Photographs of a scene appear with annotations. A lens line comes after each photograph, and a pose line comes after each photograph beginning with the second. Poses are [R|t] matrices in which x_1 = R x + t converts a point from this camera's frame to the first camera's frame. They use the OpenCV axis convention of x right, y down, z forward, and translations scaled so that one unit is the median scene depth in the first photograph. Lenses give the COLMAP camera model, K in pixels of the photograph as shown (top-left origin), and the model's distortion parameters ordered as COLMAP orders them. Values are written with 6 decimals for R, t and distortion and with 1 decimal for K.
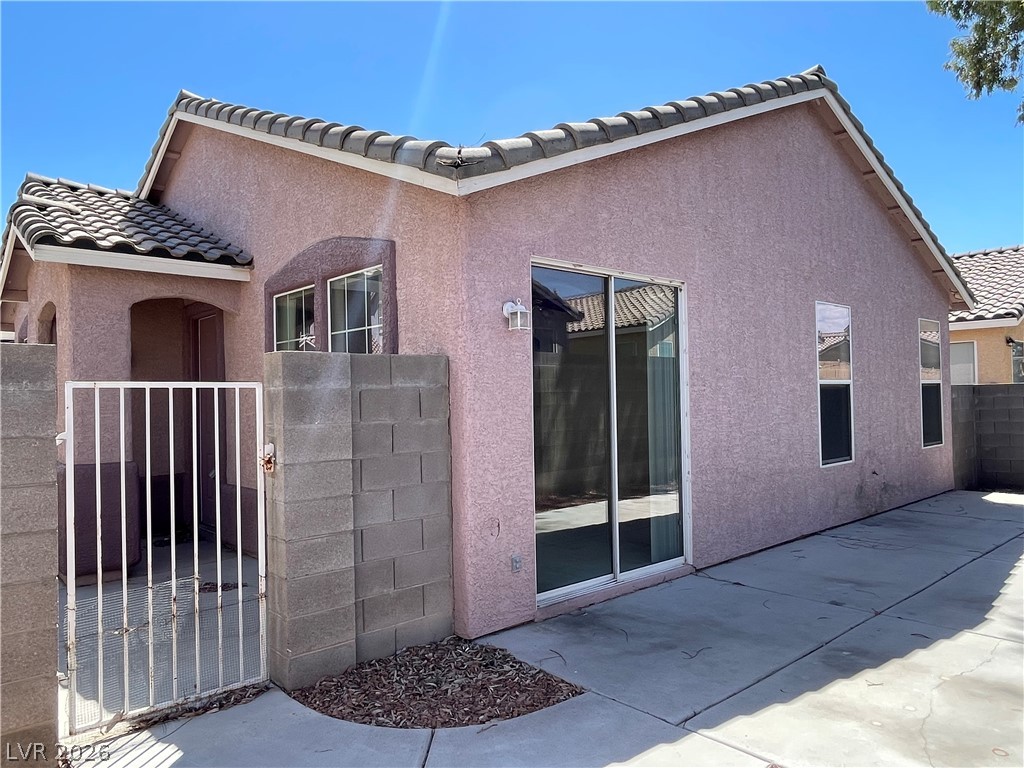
lens RADIAL K [[688.5, 0, 510.7], [0, 688.5, 386.2], [0, 0, 1]] dist [-0.009889, -0.012281]
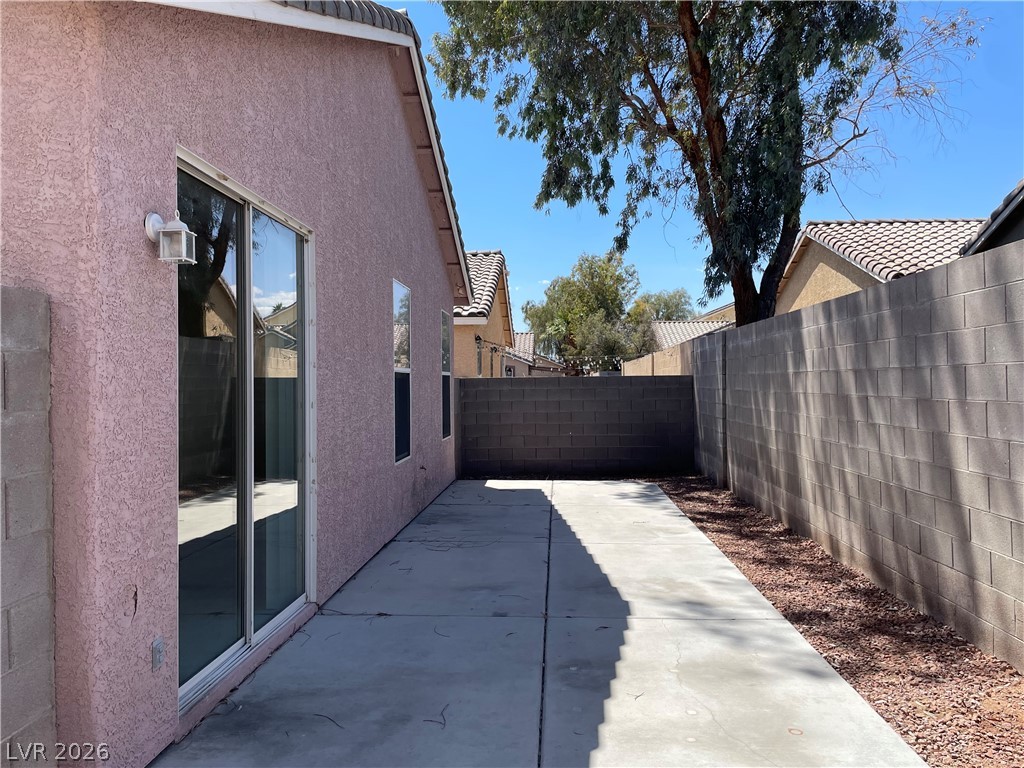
lens RADIAL K [[770.5, 0, 515.8], [0, 770.5, 388.6], [0, 0, 1]] dist [0.078255, -0.102508]
pose [[0.701013, 0.010548, 0.713071, -0.261177], [-0.019440, 0.999802, 0.004322, 0.018780], [-0.712884, -0.016892, 0.701079, 0.310909]]
